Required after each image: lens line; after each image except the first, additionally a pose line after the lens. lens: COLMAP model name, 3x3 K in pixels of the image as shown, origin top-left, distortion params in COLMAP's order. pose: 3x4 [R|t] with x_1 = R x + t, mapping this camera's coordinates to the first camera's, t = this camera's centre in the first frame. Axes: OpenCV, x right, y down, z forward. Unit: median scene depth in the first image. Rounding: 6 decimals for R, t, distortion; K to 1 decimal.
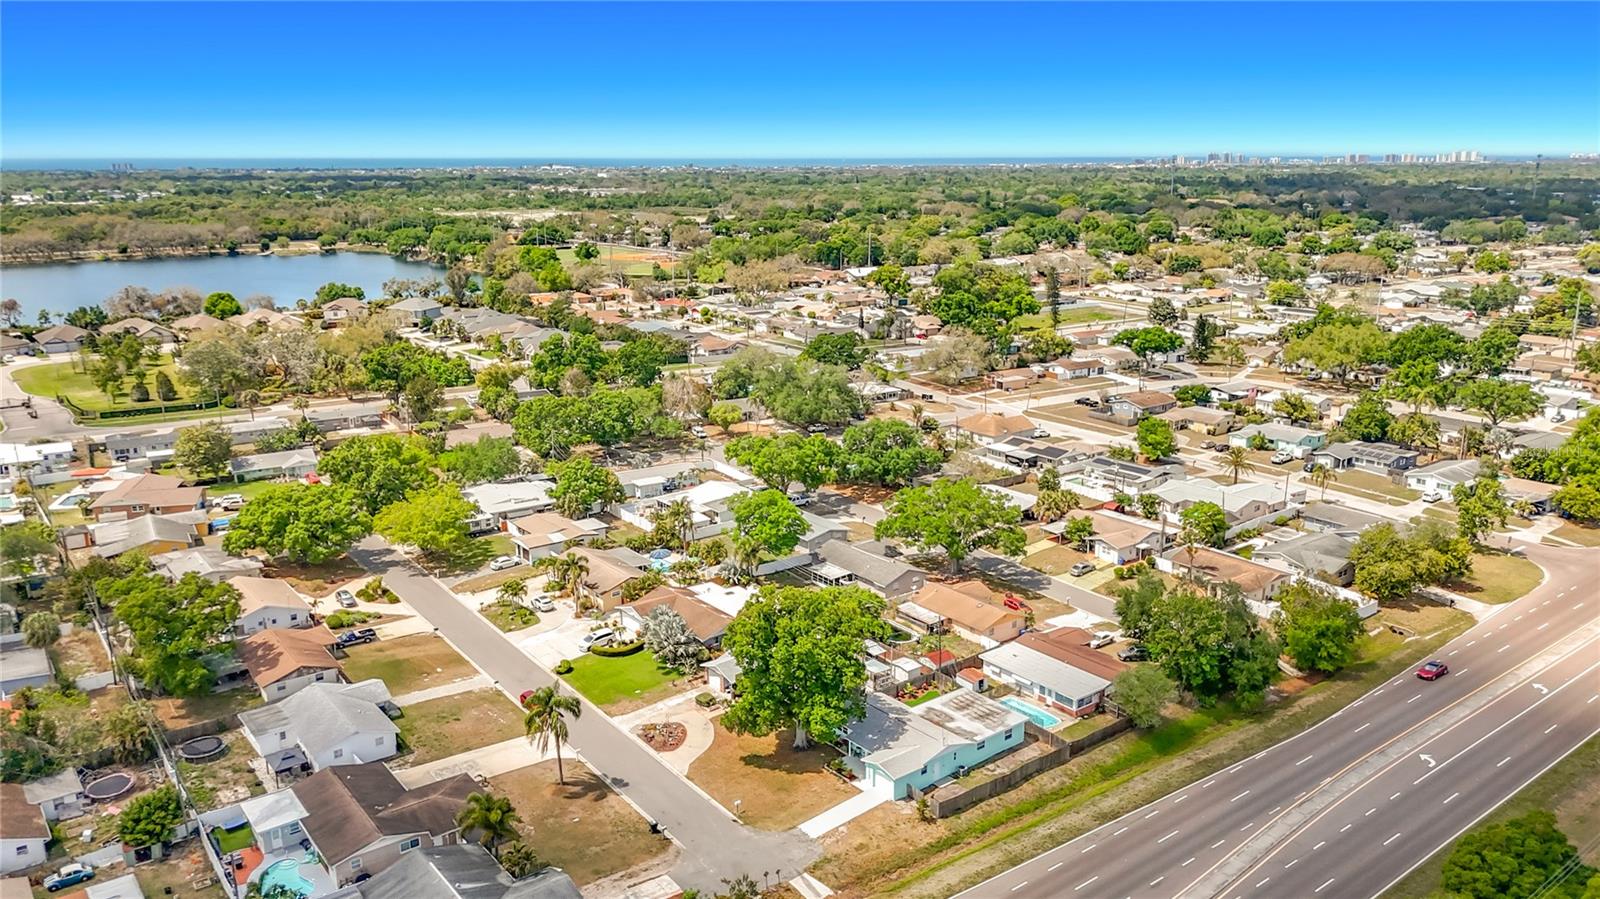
lens RADIAL K [[1182.9, 0, 800.0], [0, 1182.9, 449.5], [0, 0, 1]] dist [0.067078, -0.051412]
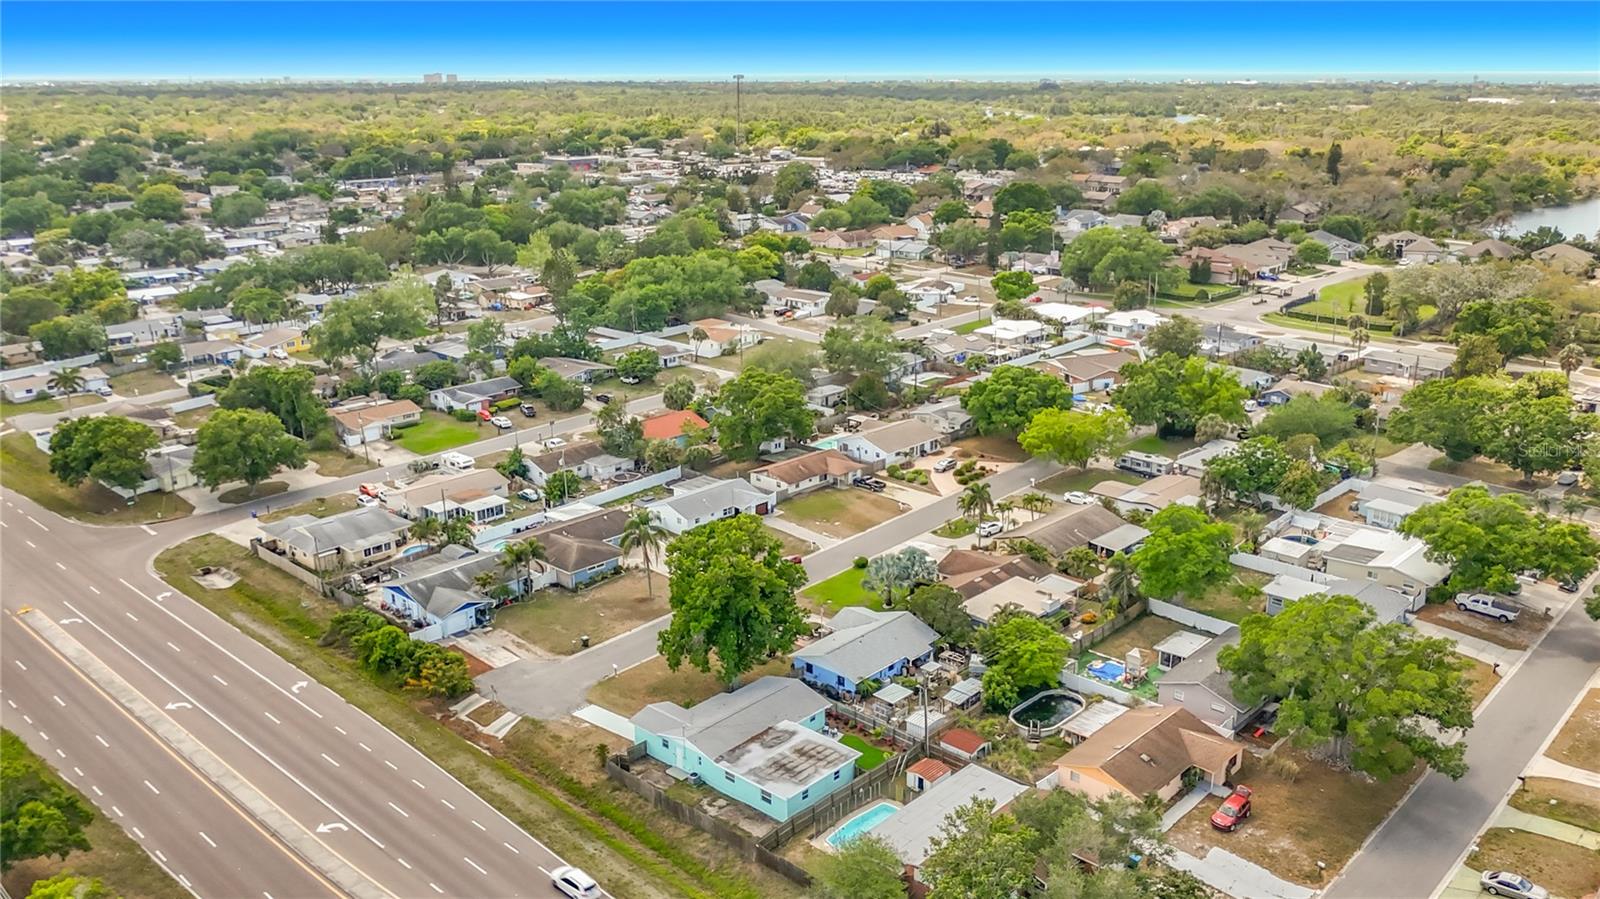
lens RADIAL K [[1226.2, 0, 800.0], [0, 1226.2, 449.5], [0, 0, 1]] dist [0.057898, -0.057571]
pose [[0.178869, 0.295231, -0.938533, 0.517926], [-0.237071, 0.938744, 0.250115, -0.111537], [0.954884, 0.177761, 0.237903, 0.458028]]
